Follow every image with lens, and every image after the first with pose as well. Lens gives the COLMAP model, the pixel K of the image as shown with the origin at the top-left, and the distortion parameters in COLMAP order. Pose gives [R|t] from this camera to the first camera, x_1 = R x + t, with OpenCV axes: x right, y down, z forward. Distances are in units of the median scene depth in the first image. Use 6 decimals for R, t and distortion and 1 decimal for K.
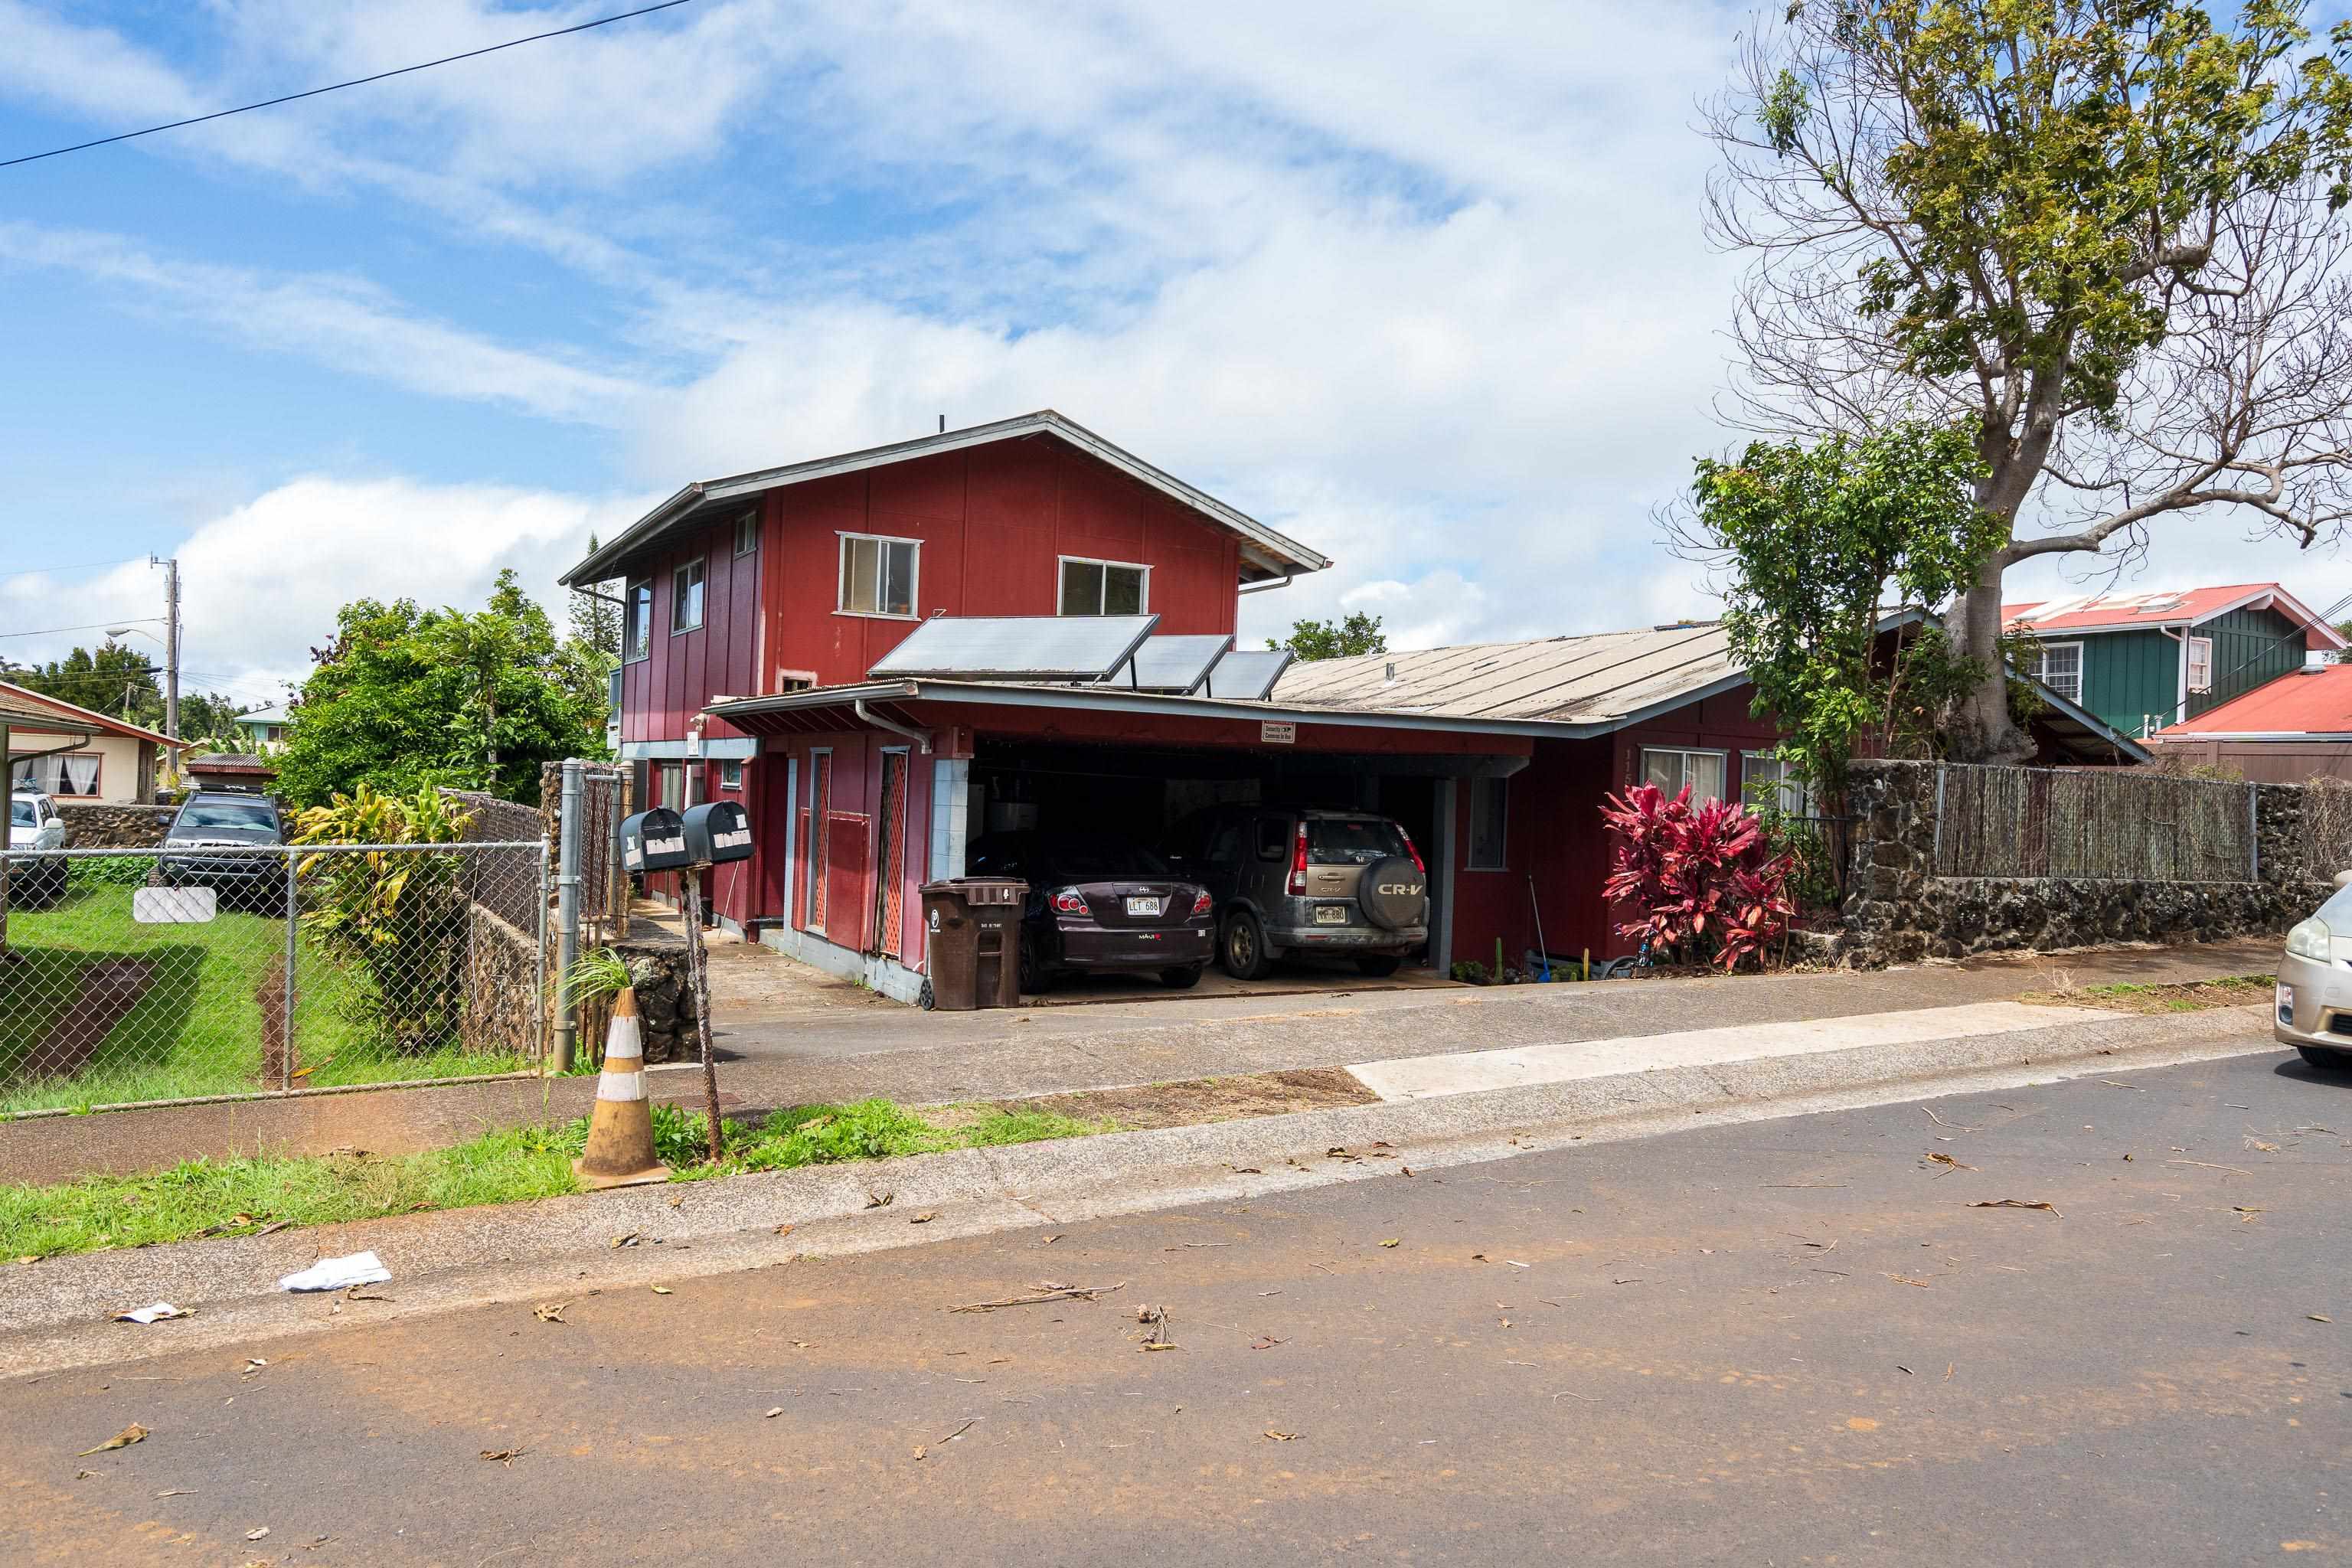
lens RADIAL K [[1528.1, 0, 1173.9], [0, 1528.1, 784.1], [0, 0, 1]] dist [0.007884, 0.000947]
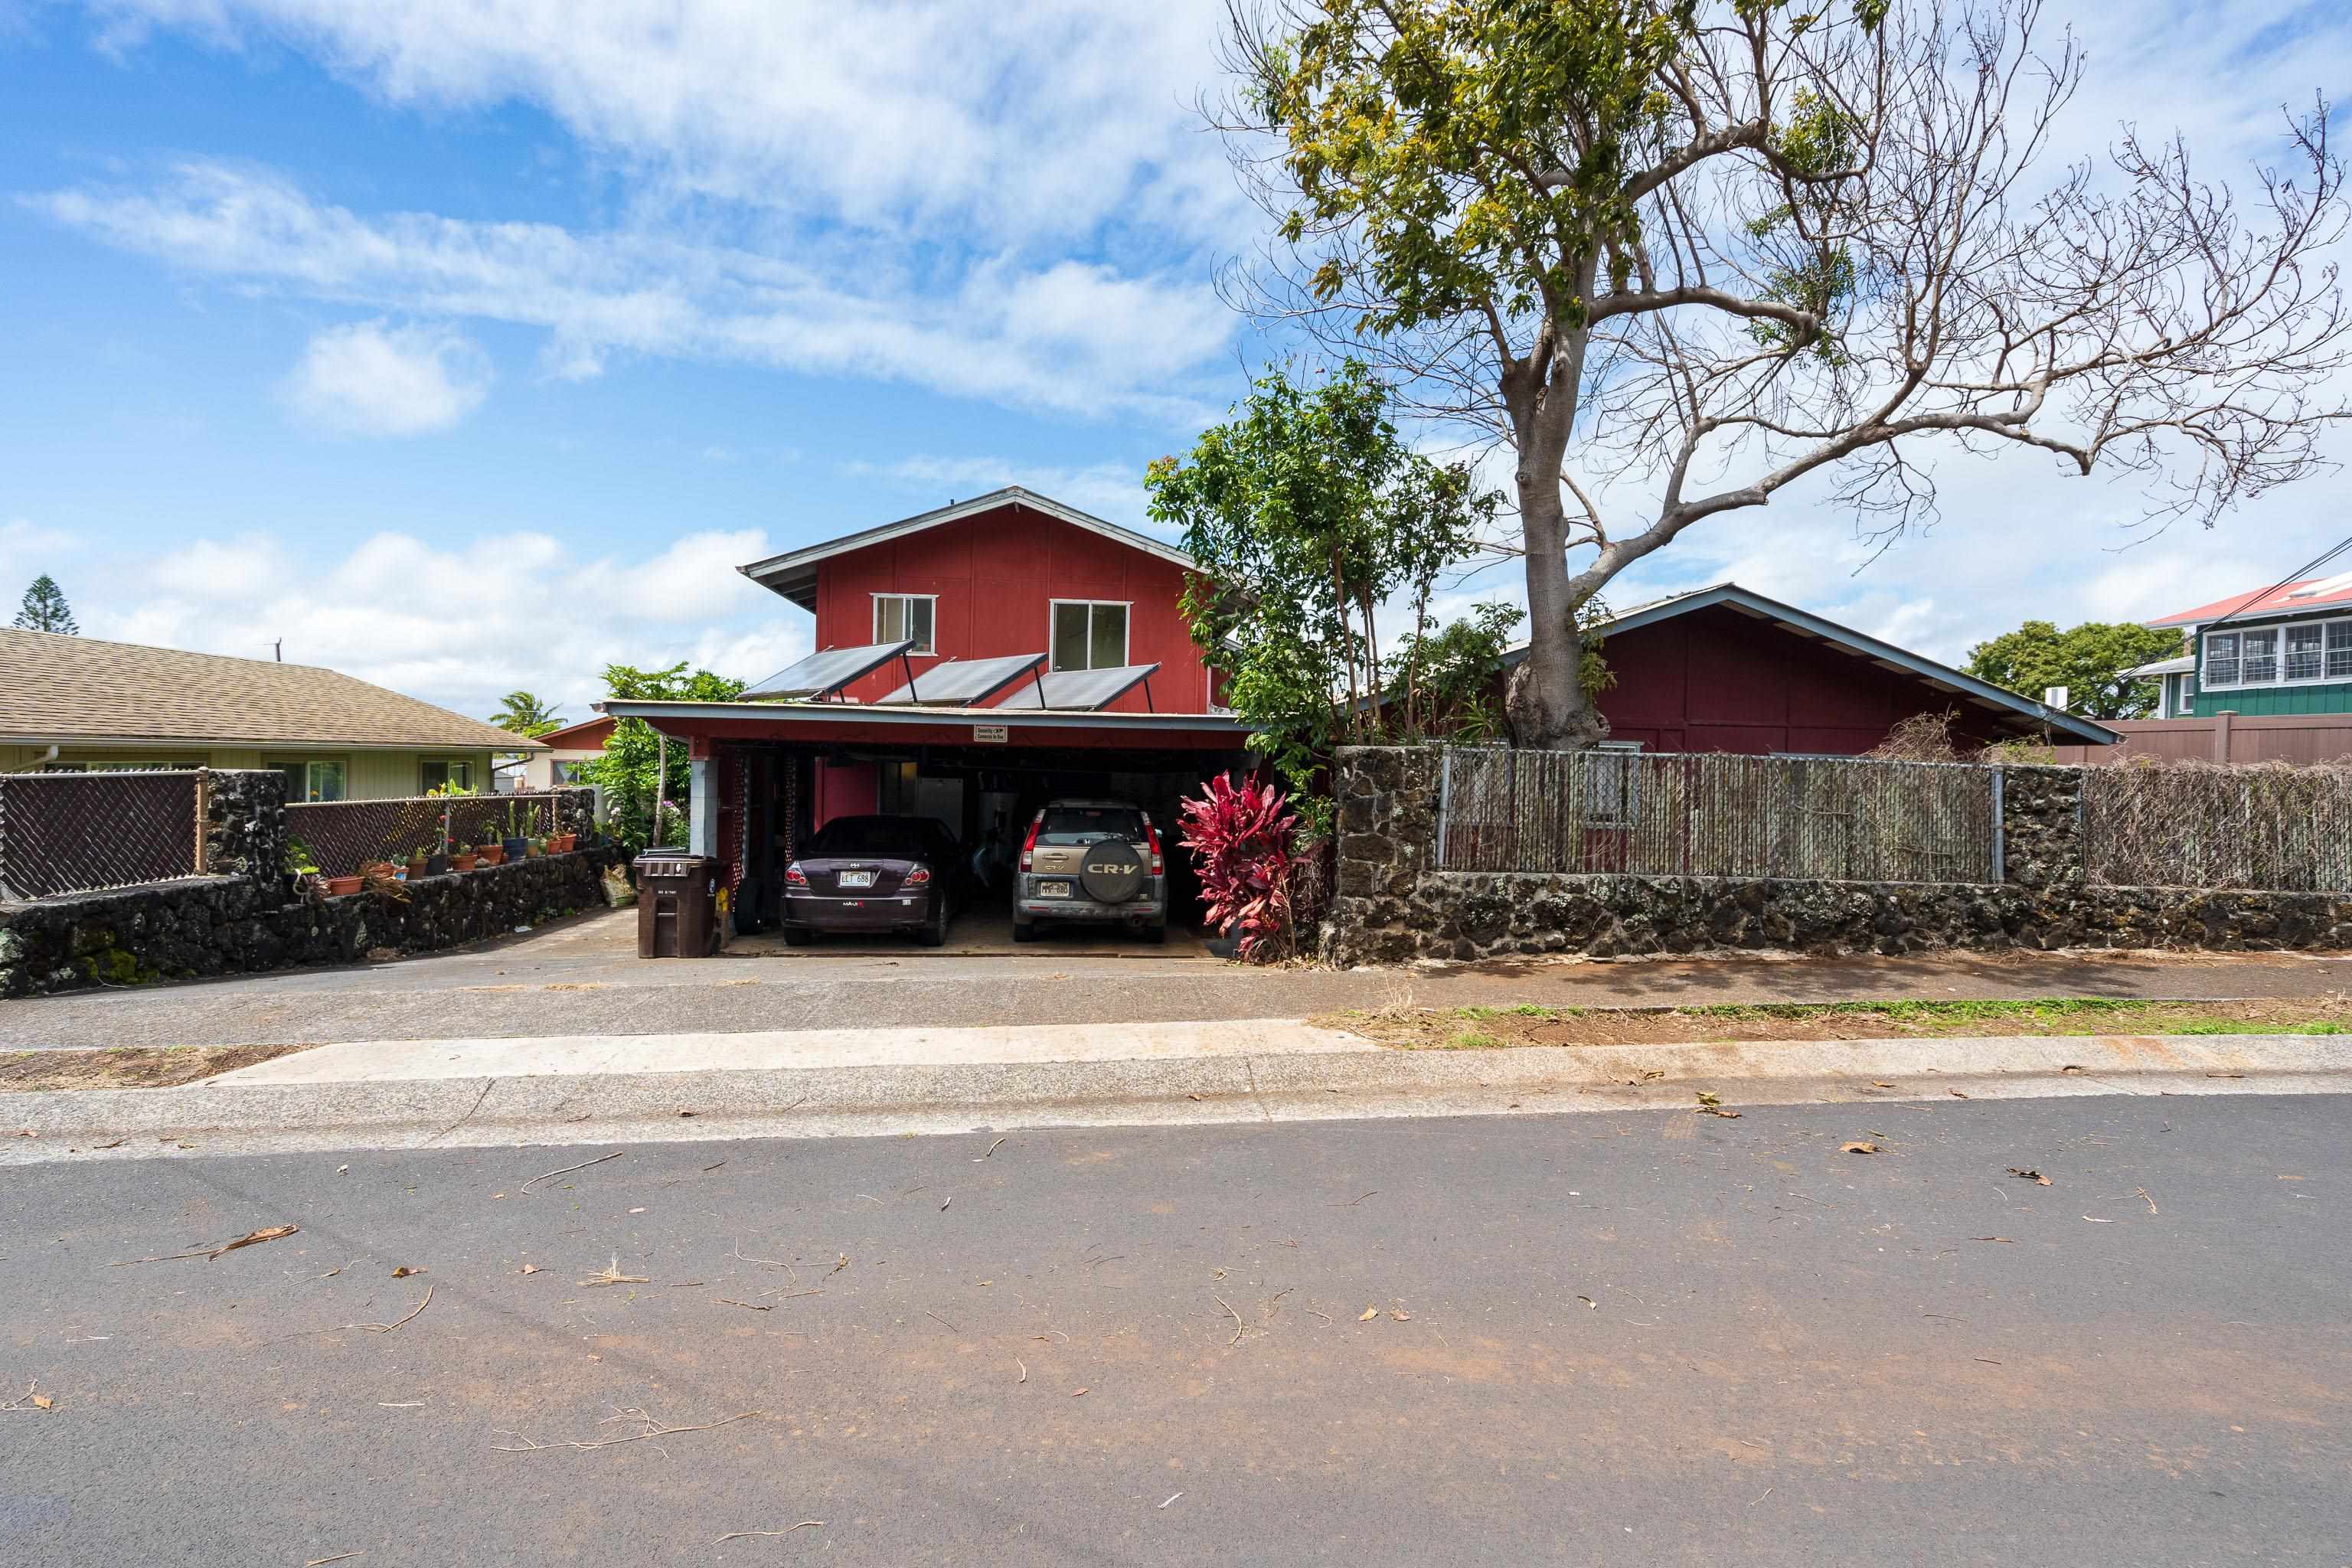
lens RADIAL K [[1076.8, 0, 1176.4], [0, 1076.8, 781.4], [0, 0, 1]] dist [-0.000446, -0.000148]
pose [[0.921257, -0.008835, -0.388855, 0.559172], [0.011136, 0.999931, 0.003664, 0.001543], [0.388796, -0.007706, 0.921292, 0.311857]]
